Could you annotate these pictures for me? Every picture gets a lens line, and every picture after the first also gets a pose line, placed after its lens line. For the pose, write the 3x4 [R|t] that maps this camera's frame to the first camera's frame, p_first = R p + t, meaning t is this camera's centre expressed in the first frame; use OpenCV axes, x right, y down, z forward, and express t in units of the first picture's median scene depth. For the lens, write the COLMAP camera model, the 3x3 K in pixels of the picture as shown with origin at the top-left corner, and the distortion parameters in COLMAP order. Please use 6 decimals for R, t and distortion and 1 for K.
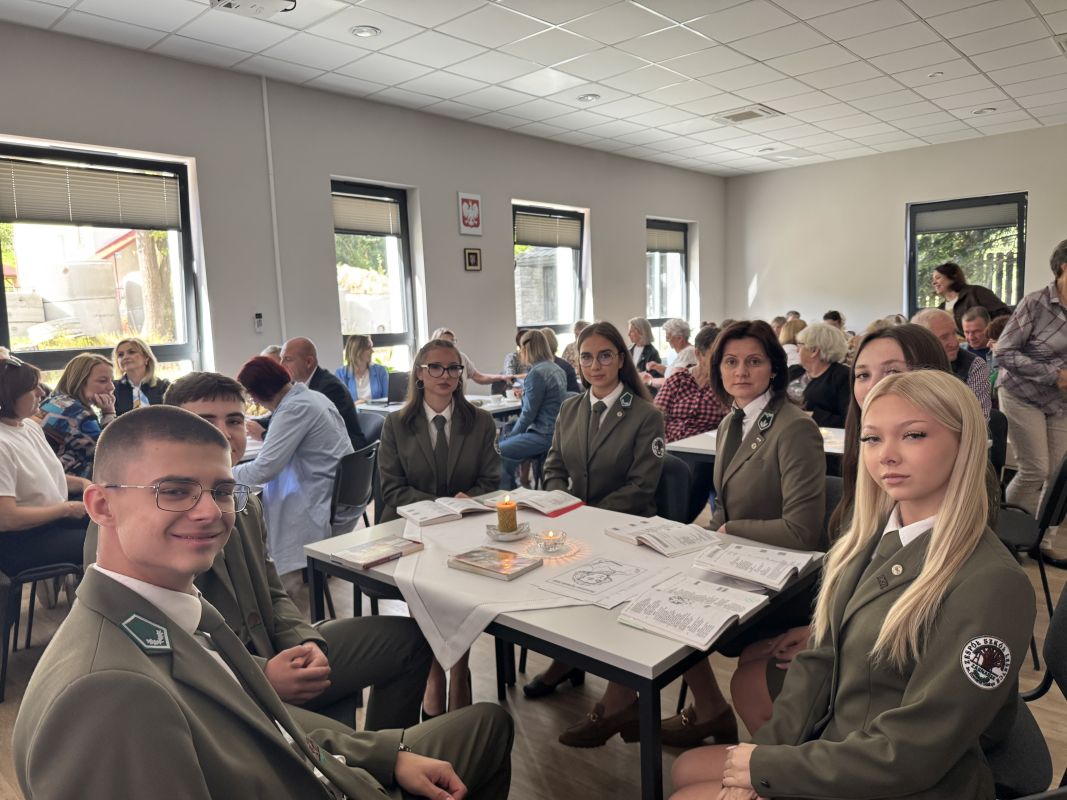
lens RADIAL K [[761.1, 0, 537.8], [0, 761.1, 392.2], [0, 0, 1]] dist [0.040636, -0.033255]
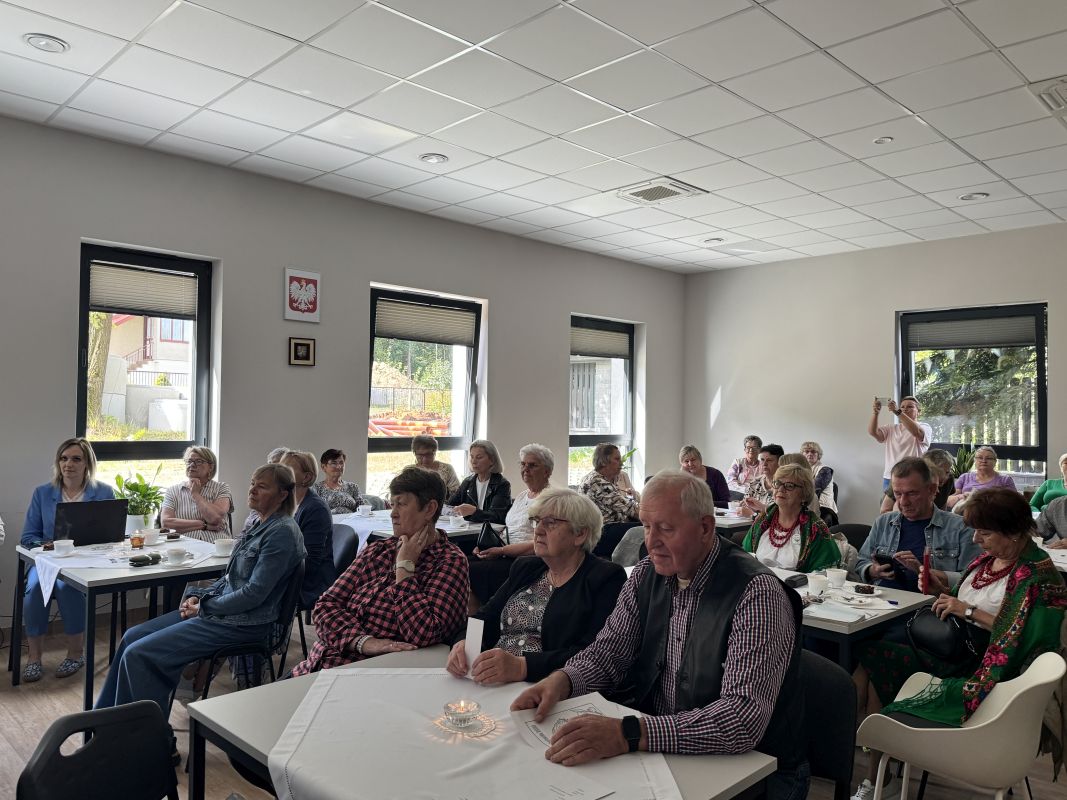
lens RADIAL K [[770.2, 0, 531.4], [0, 770.2, 364.7], [0, 0, 1]] dist [0.008739, -0.001409]
pose [[0.997296, 0.035882, -0.064127, 0.175674], [-0.046577, 0.983649, -0.173969, -0.029810], [0.056836, 0.176486, 0.982661, 0.205136]]
